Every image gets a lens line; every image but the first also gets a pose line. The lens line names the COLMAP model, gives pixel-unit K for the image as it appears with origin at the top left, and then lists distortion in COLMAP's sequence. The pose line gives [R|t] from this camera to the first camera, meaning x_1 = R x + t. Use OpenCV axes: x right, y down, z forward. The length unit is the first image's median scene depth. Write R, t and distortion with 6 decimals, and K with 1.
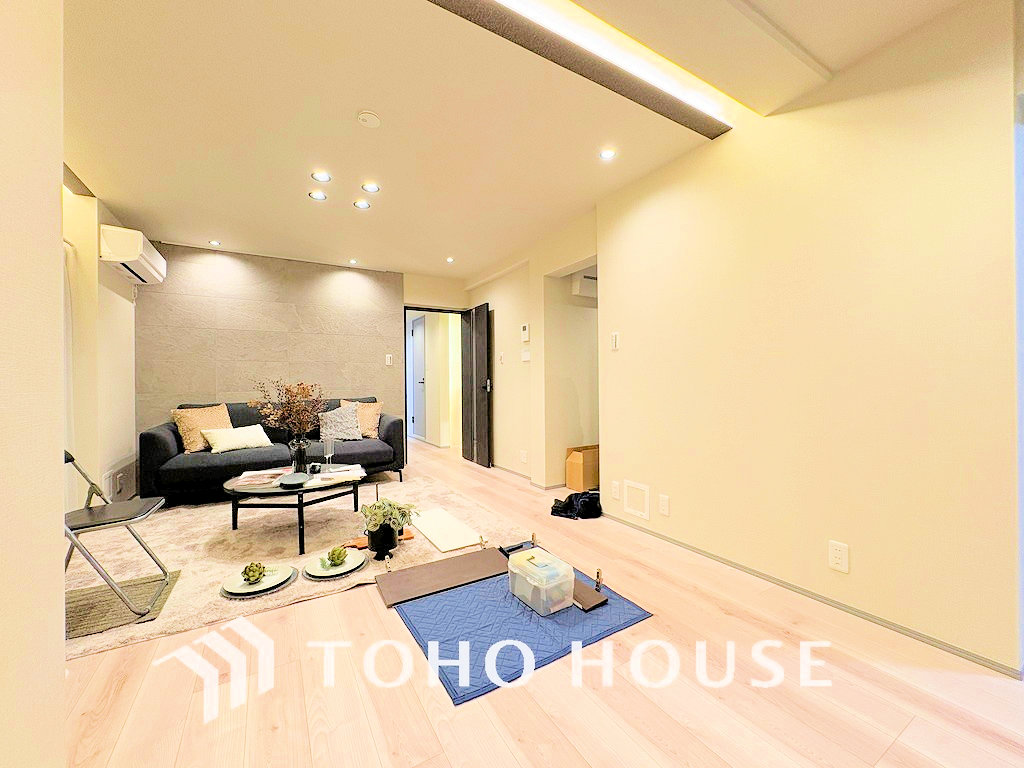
lens RADIAL K [[407.9, 0, 511.9], [0, 407.9, 383.6], [0, 0, 1]] dist [-0.000815, -0.000239]
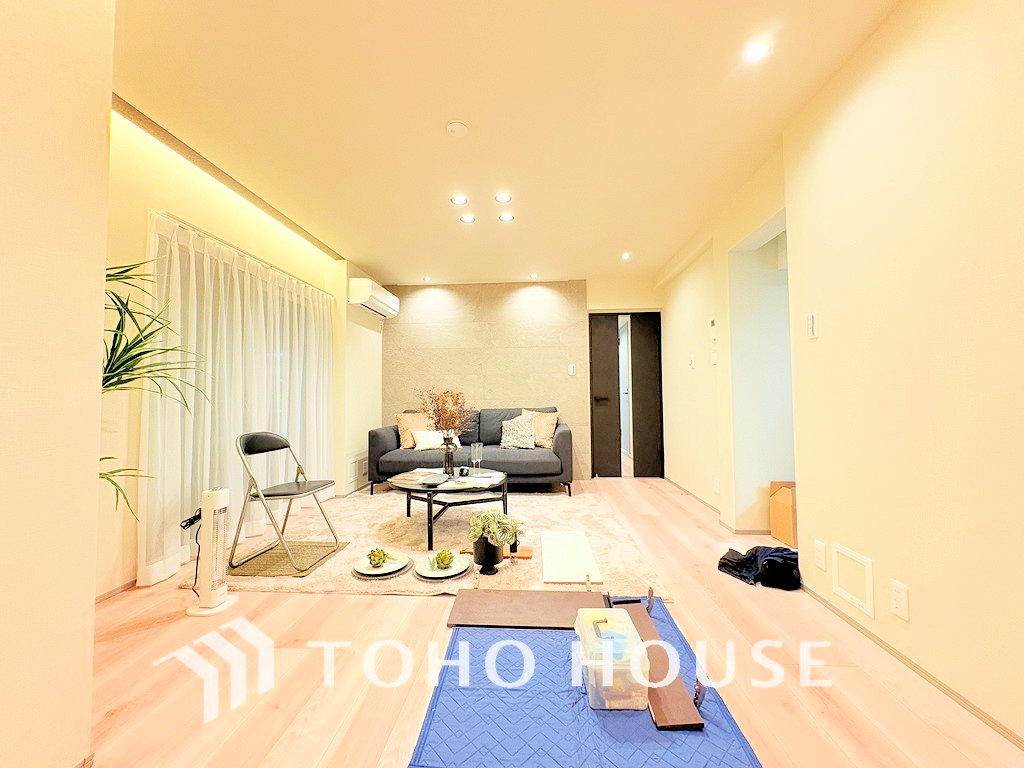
lens RADIAL K [[407.9, 0, 510.8], [0, 407.9, 384.5], [0, 0, 1]] dist [-0.000815, -0.000239]
pose [[0.822982, -0.015863, -0.567846, 0.225464], [-0.000963, 0.999570, -0.029318, 0.011165], [0.568067, 0.024675, 0.822612, 0.184668]]
